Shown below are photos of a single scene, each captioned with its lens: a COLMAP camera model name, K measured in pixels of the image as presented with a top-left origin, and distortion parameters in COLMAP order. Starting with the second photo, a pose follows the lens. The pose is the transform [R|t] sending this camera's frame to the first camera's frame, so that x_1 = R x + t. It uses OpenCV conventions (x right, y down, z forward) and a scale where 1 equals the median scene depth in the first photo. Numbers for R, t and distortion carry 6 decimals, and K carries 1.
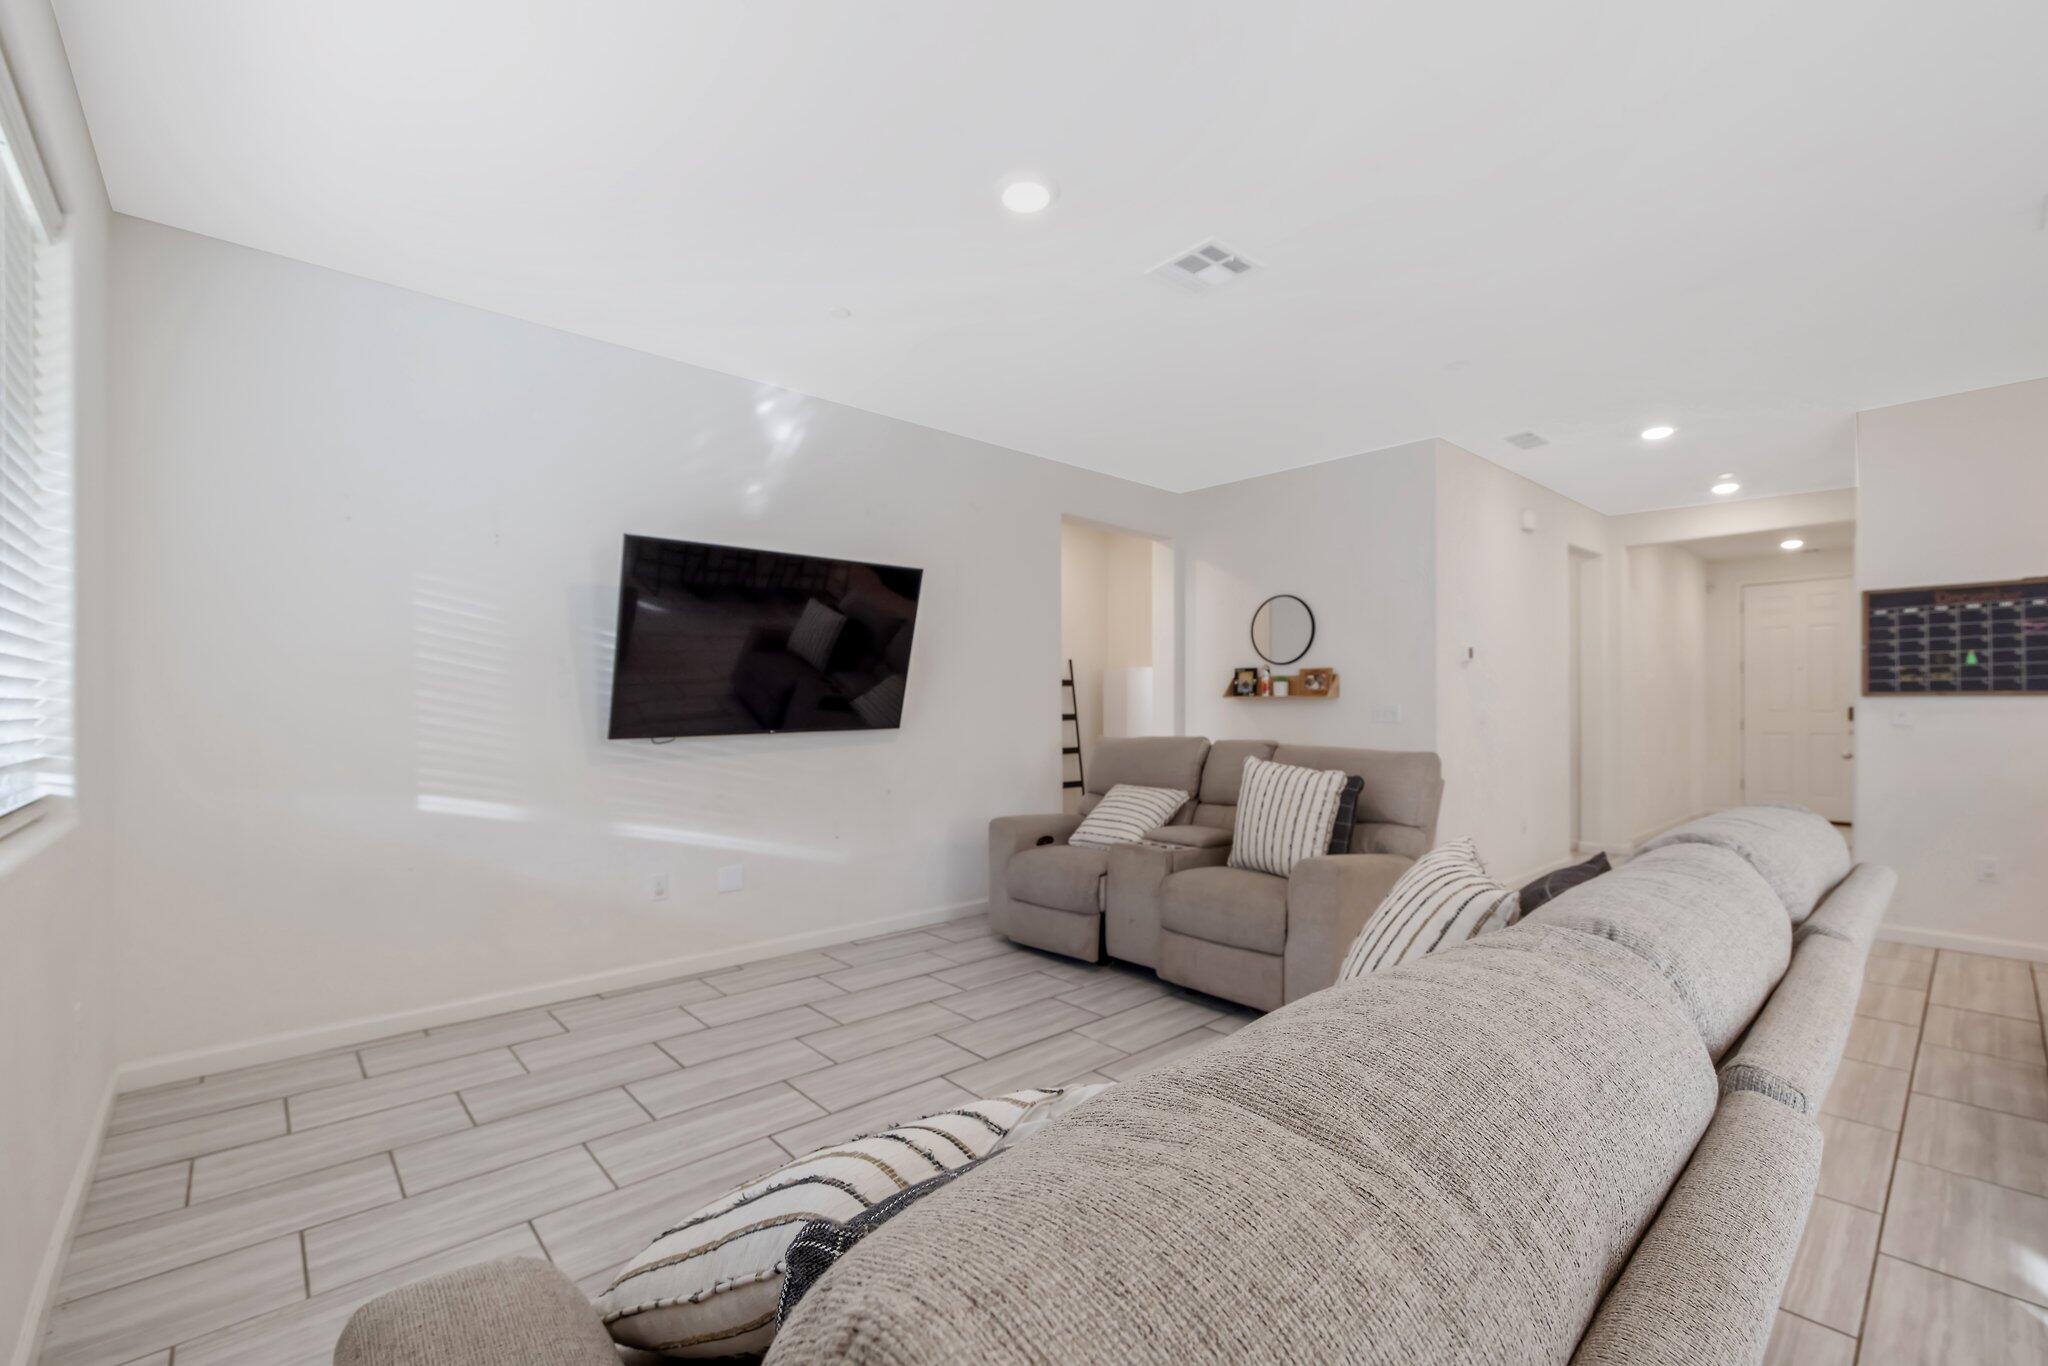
lens RADIAL K [[862.2, 0, 1024.0], [0, 862.2, 683.0], [0, 0, 1]] dist [-0.000497, -0.000054]
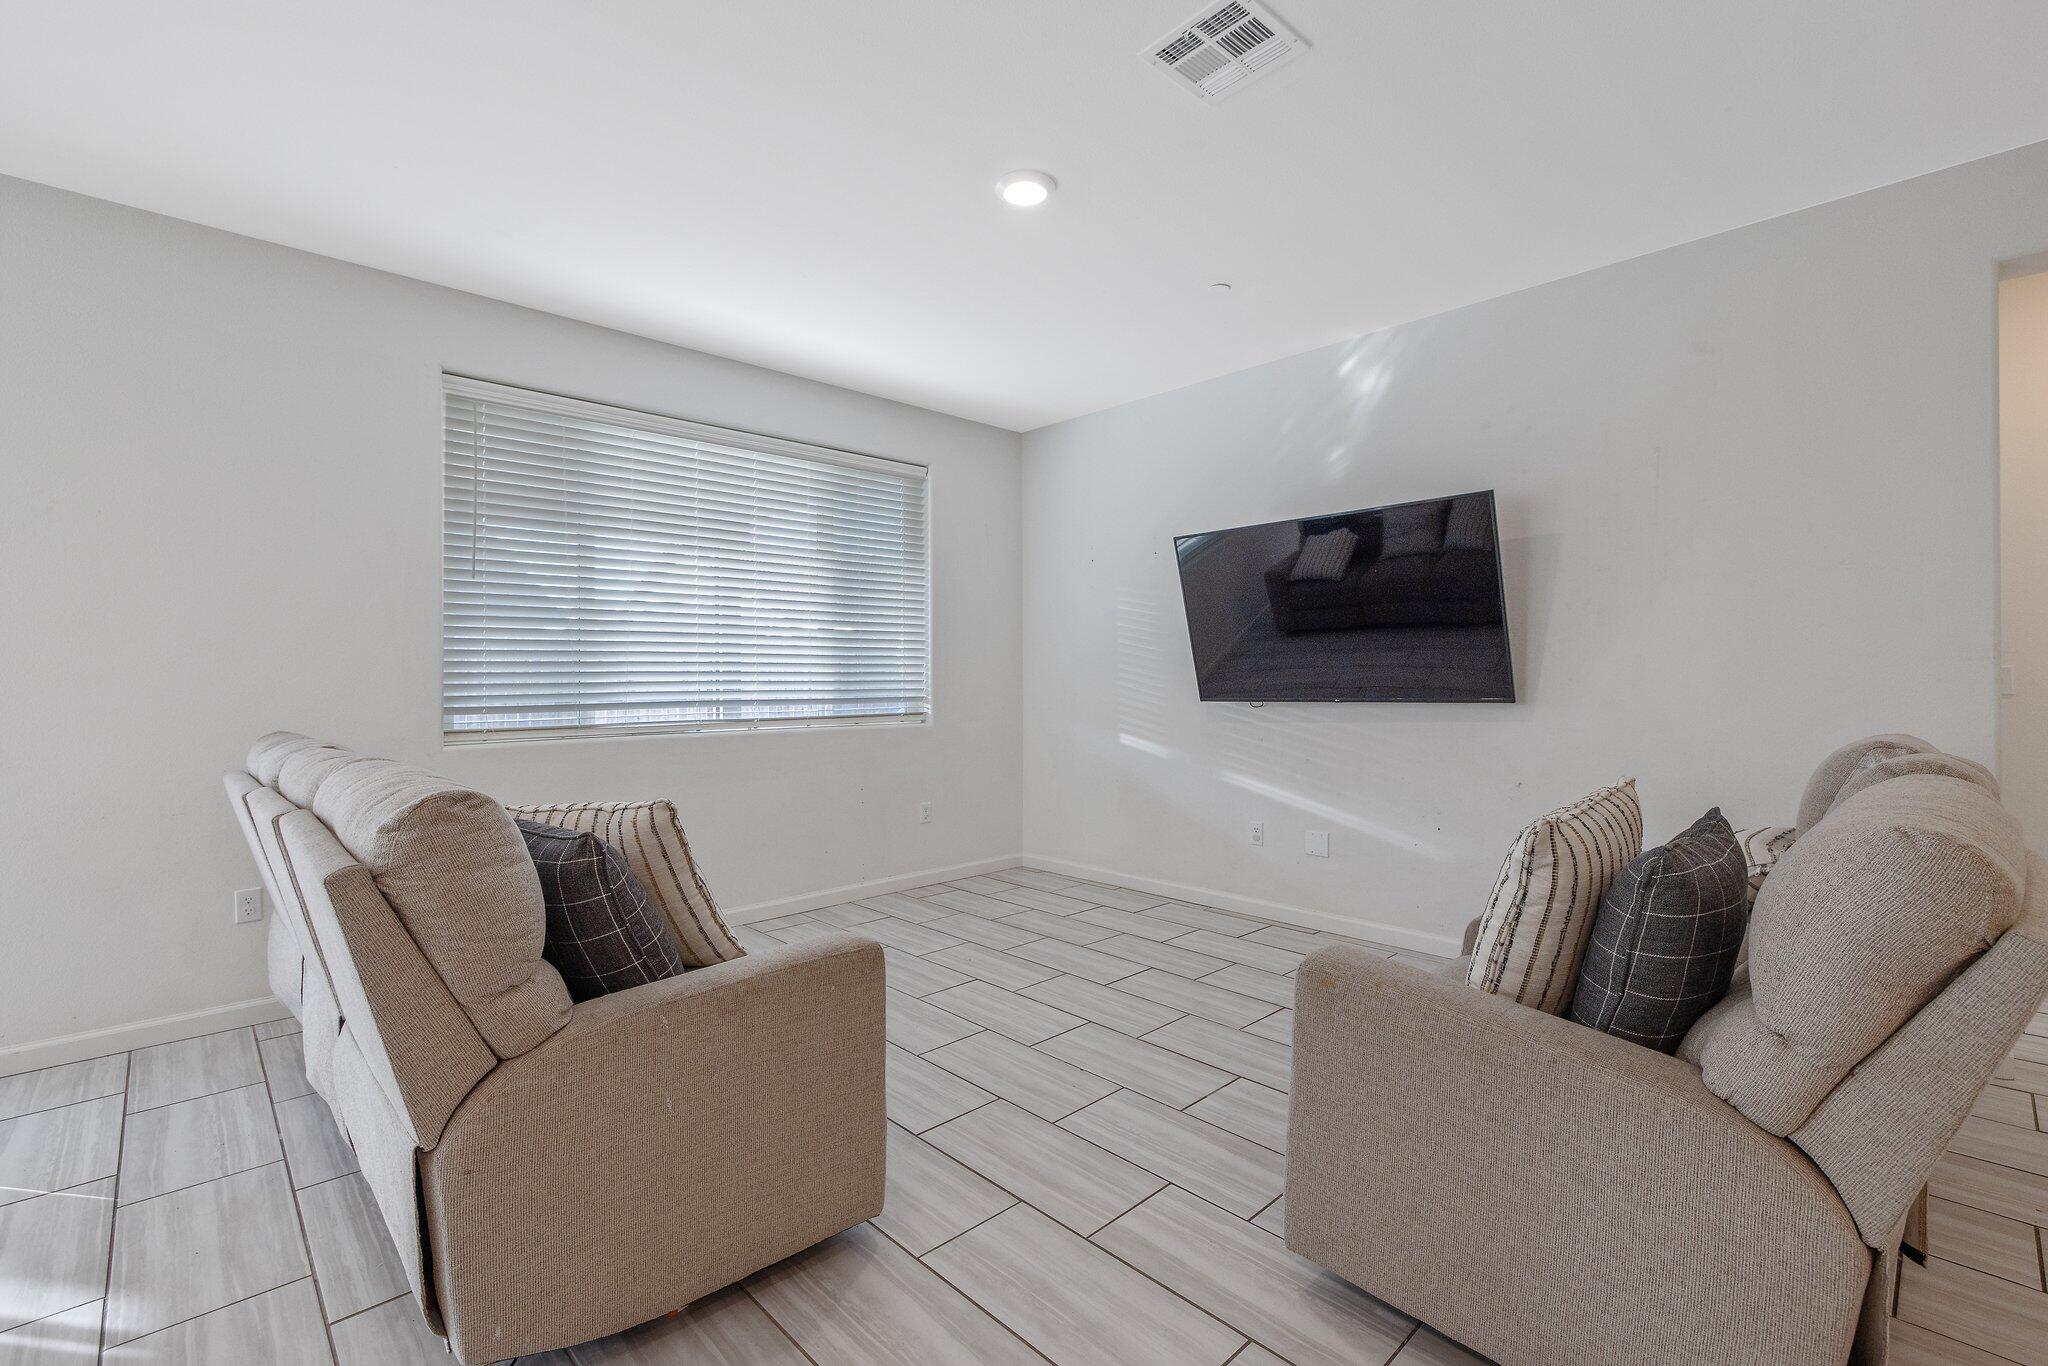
lens RADIAL K [[898.5, 0, 1024.6], [0, 898.5, 648.8], [0, 0, 1]] dist [-0.001032, -0.000154]
pose [[0.035938, -0.028499, -0.998948, 0.869055], [0.030152, 0.999169, -0.027421, 0.018341], [0.998899, -0.029135, 0.036768, 0.752740]]
